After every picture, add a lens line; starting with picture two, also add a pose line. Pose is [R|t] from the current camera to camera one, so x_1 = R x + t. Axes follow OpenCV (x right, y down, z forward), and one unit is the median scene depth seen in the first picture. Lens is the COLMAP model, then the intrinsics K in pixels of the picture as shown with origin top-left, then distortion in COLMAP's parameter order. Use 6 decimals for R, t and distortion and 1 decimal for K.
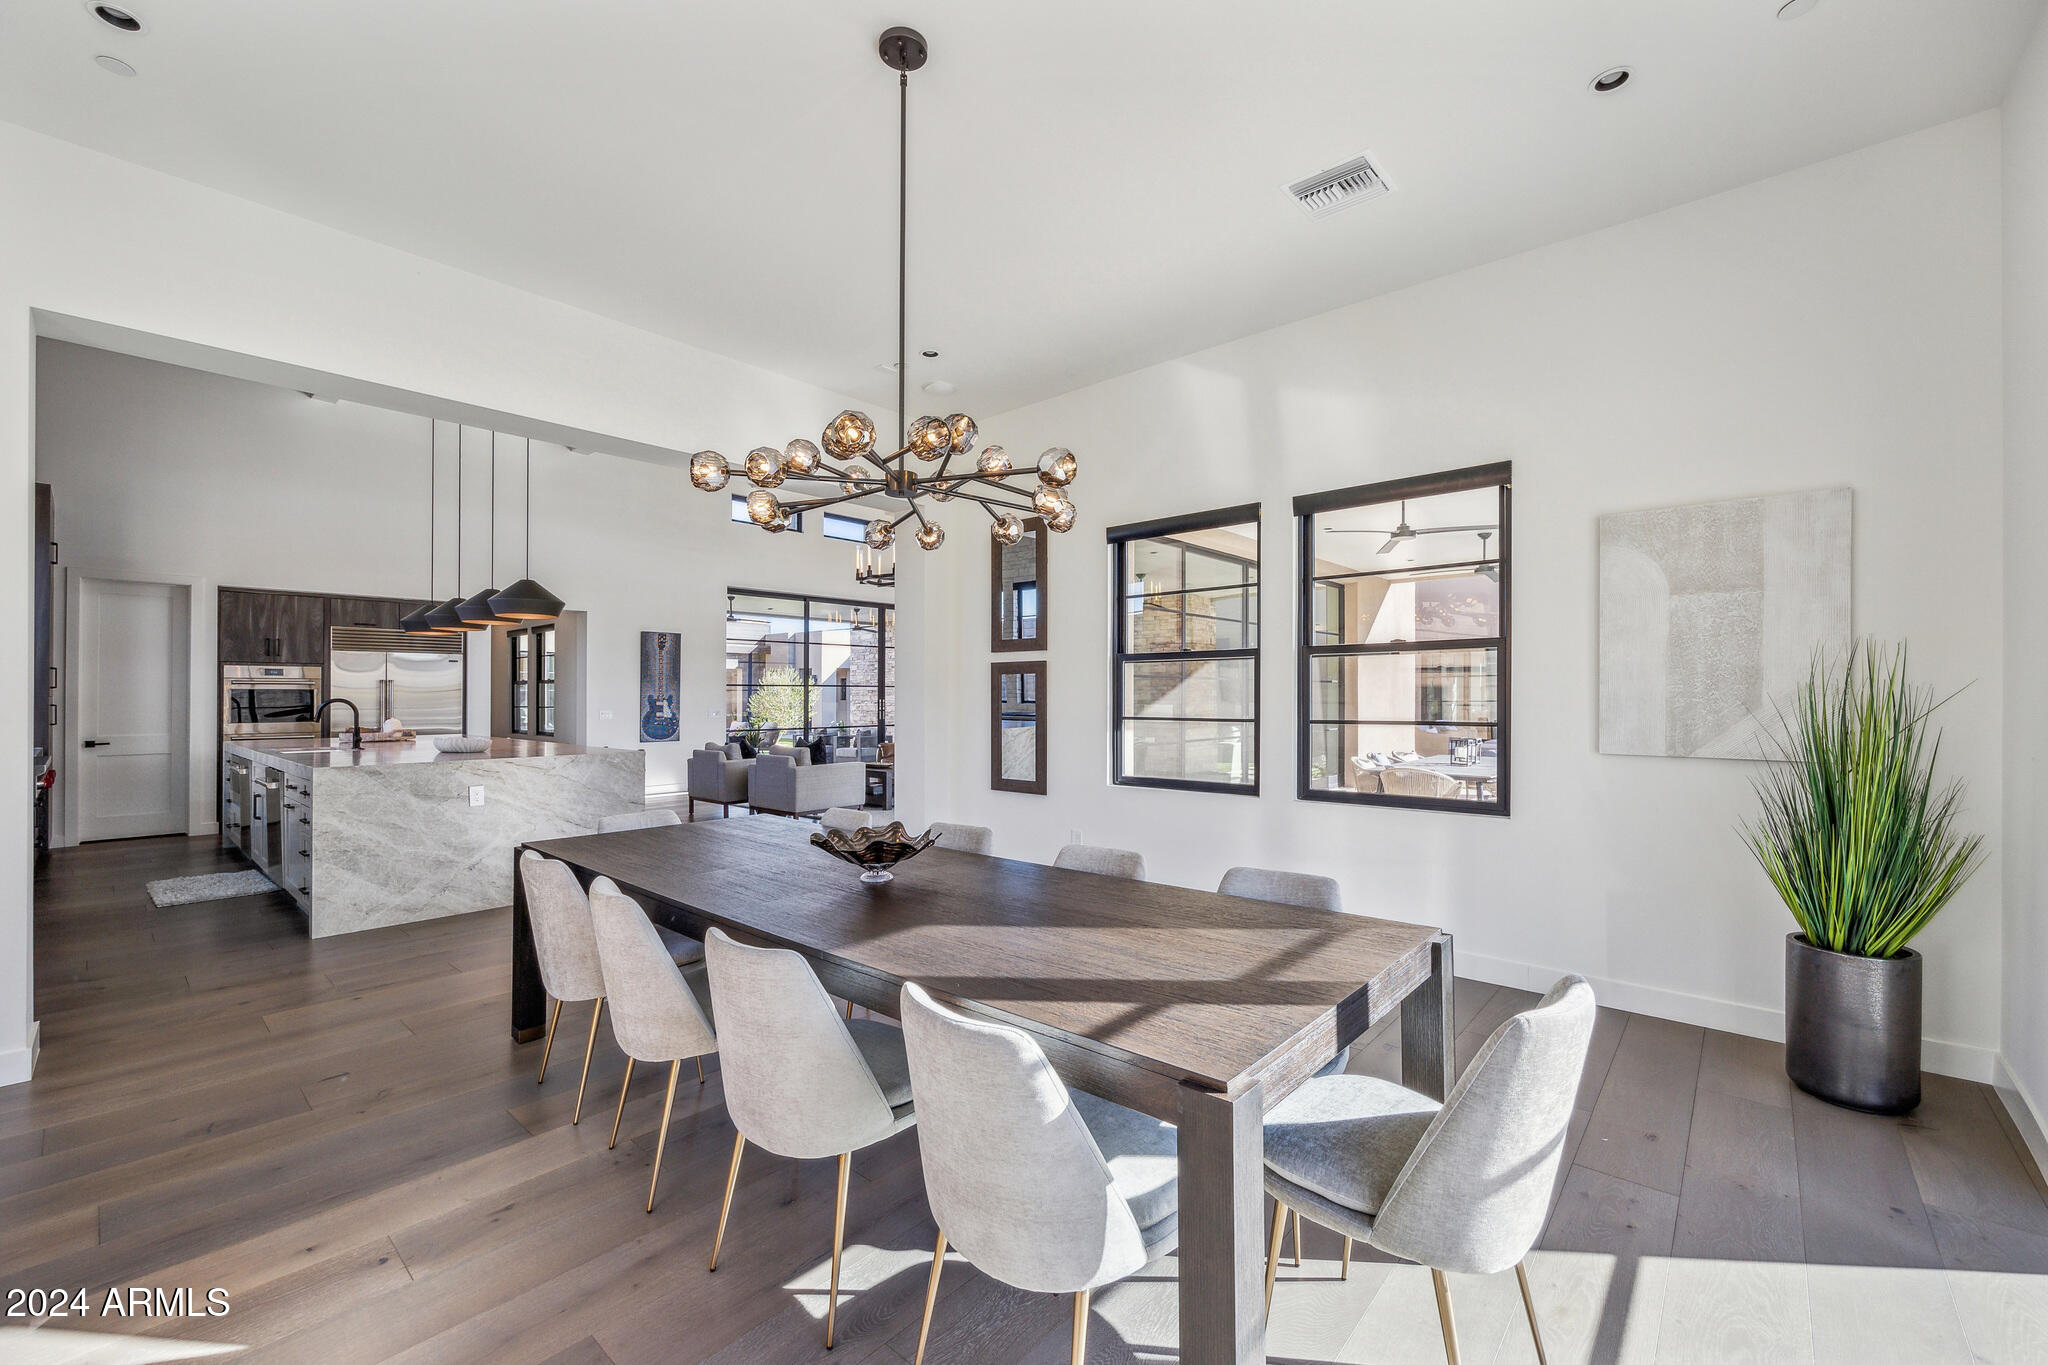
lens RADIAL K [[822.3, 0, 1009.7], [0, 822.3, 680.9], [0, 0, 1]] dist [-0.000195, 0.000099]
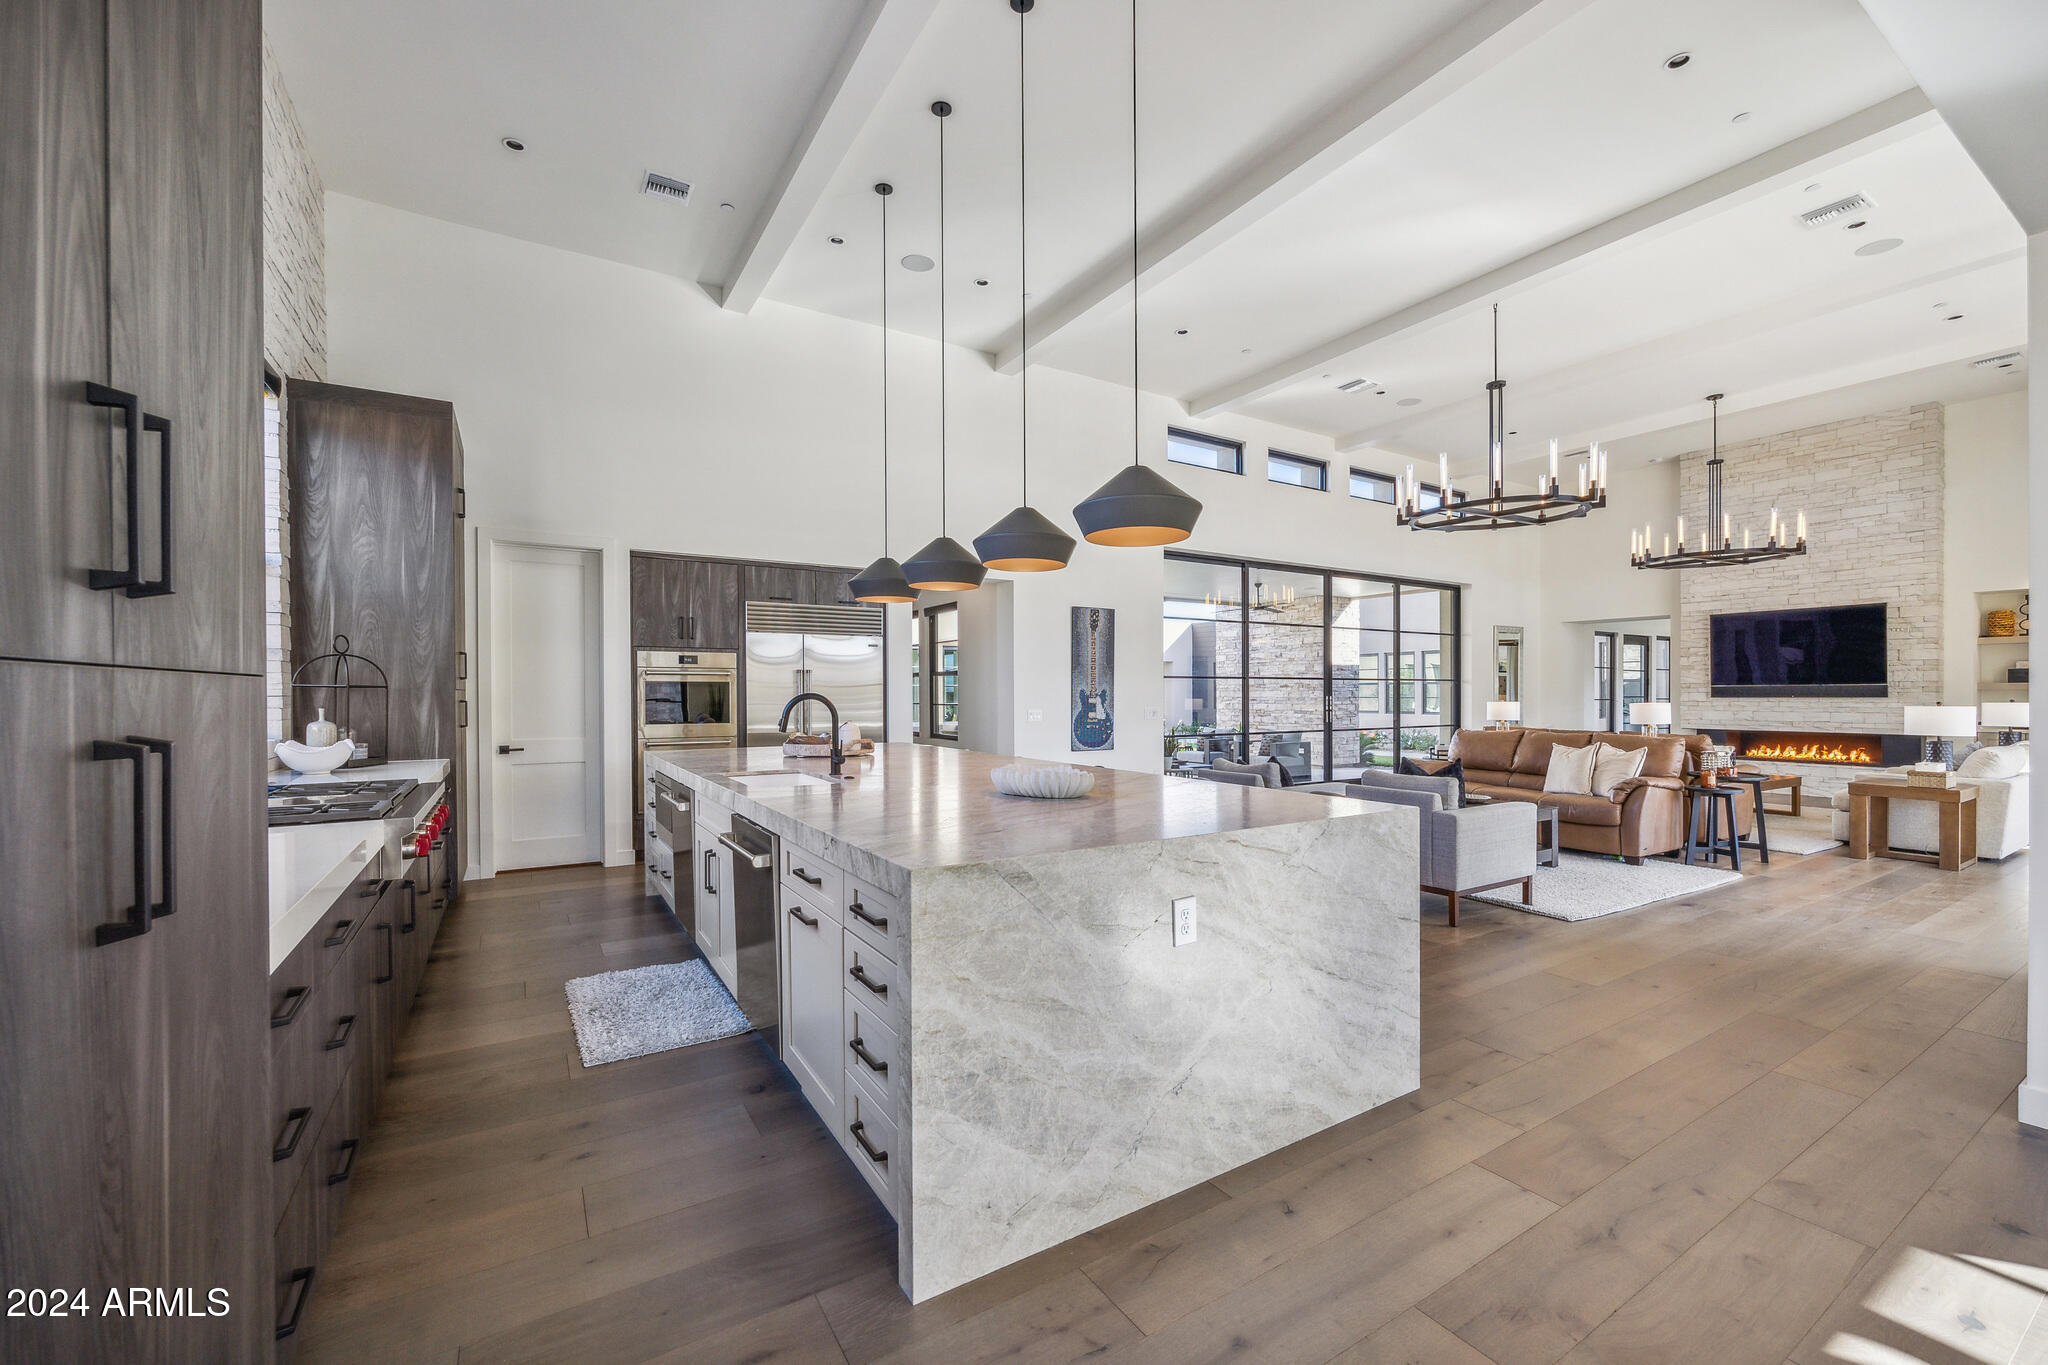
lens RADIAL K [[798.9, 0, 1016.5], [0, 798.9, 691.7], [0, 0, 1]] dist [0.001284, 0.000272]
pose [[0.959159, 0.000687, -0.282868, -0.397169], [0.004341, 0.999844, 0.017146, 0.008510], [0.282835, -0.017674, 0.959006, 0.374237]]
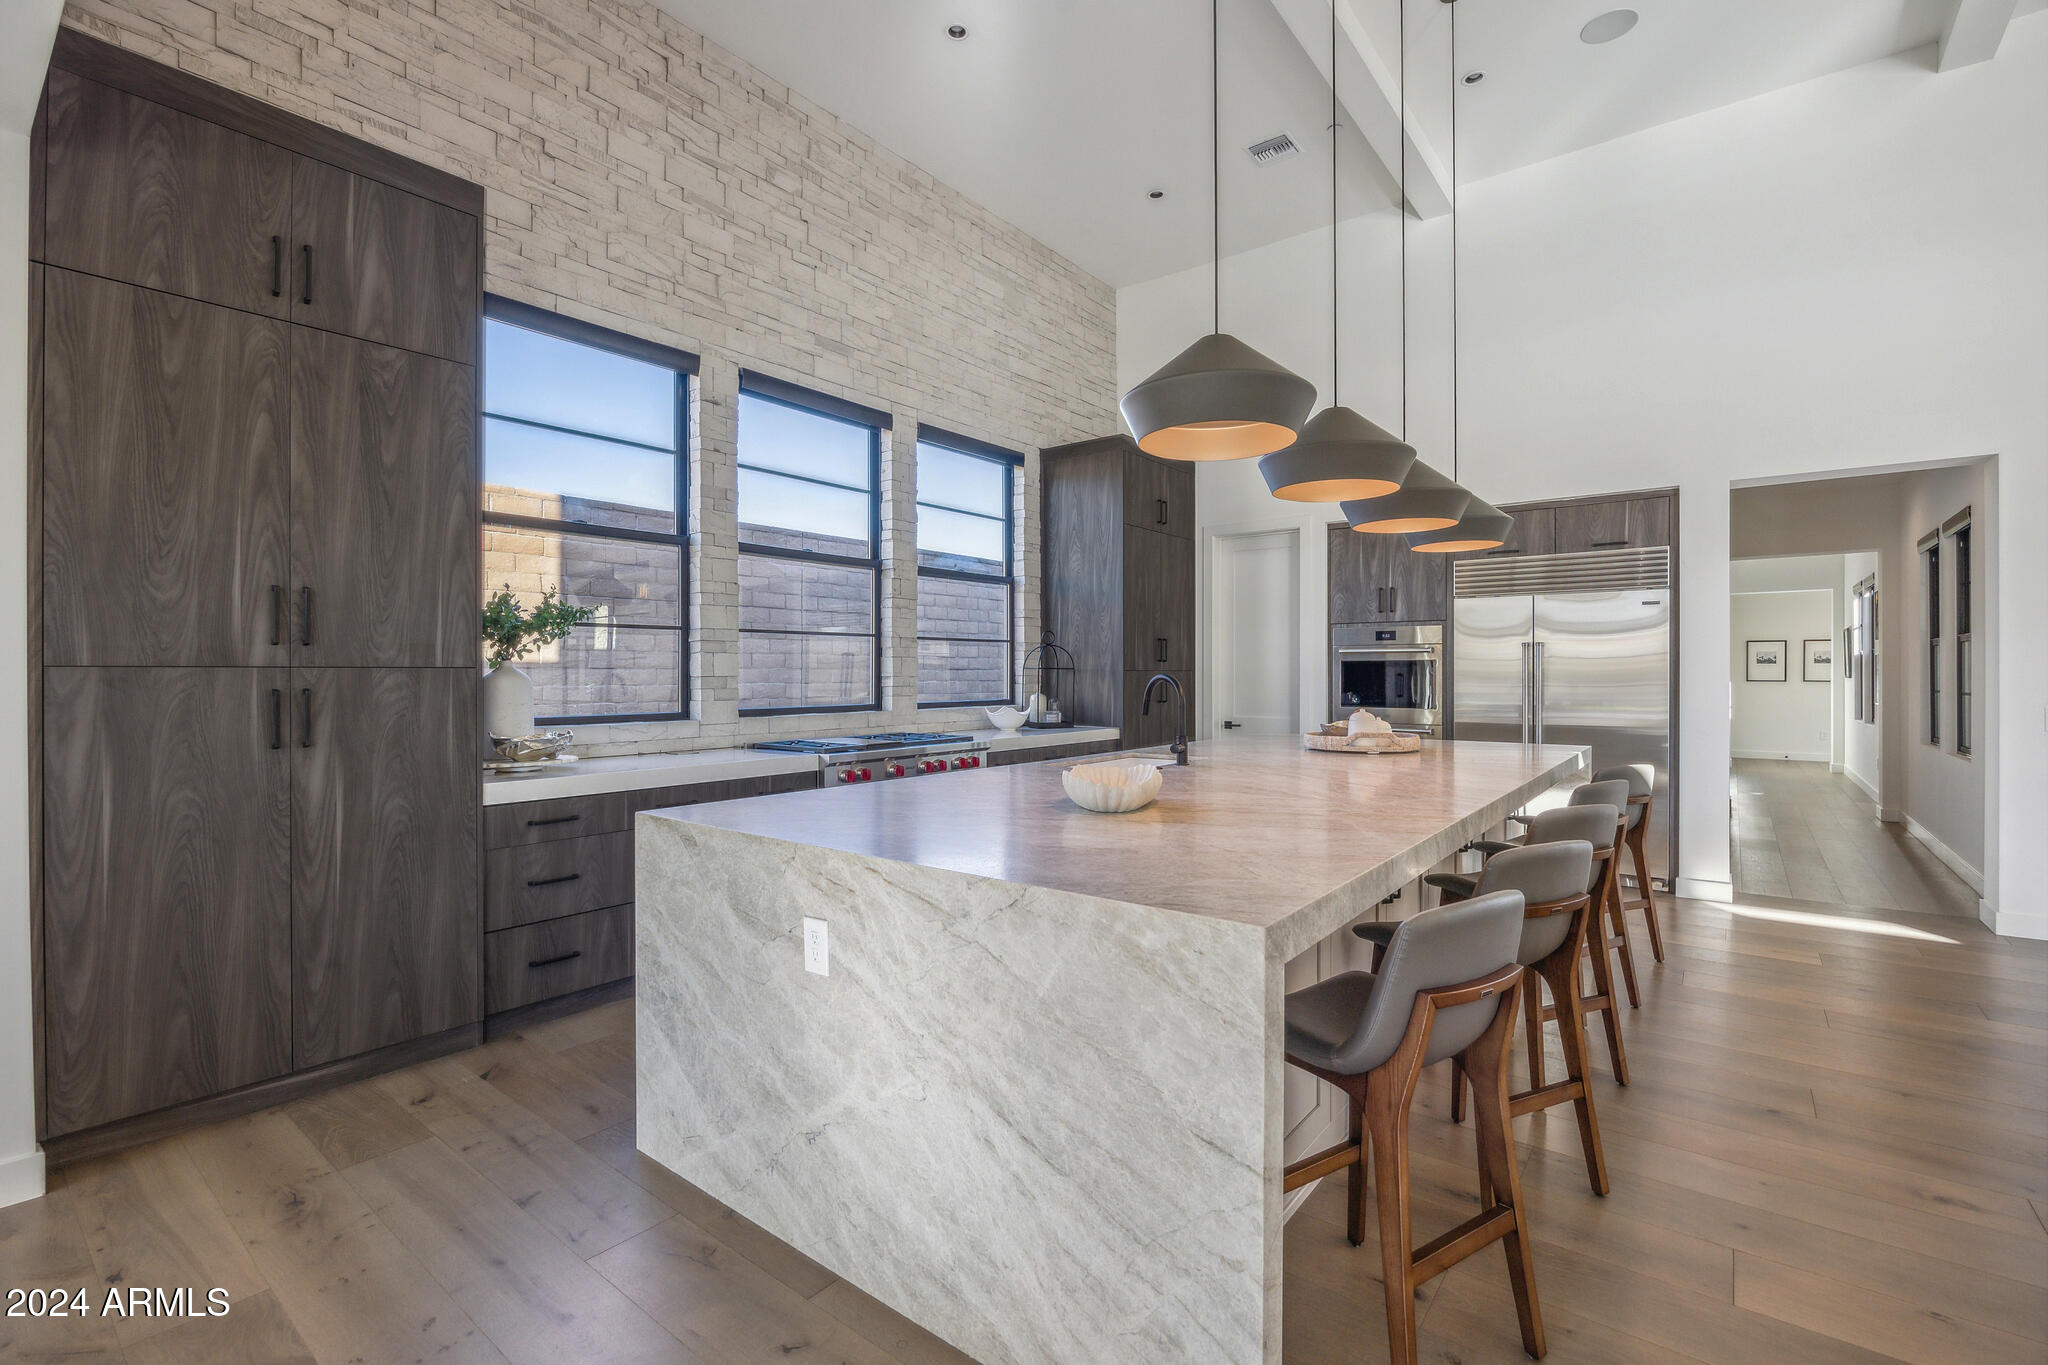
lens RADIAL K [[947.5, 0, 1023.2], [0, 947.5, 672.0], [0, 0, 1]] dist [-0.008441, -0.000410]
pose [[0.066237, 0.005006, -0.997791, -0.148064], [0.011341, 0.999919, 0.005769, 0.011871], [0.997739, -0.011698, 0.066175, 0.686984]]
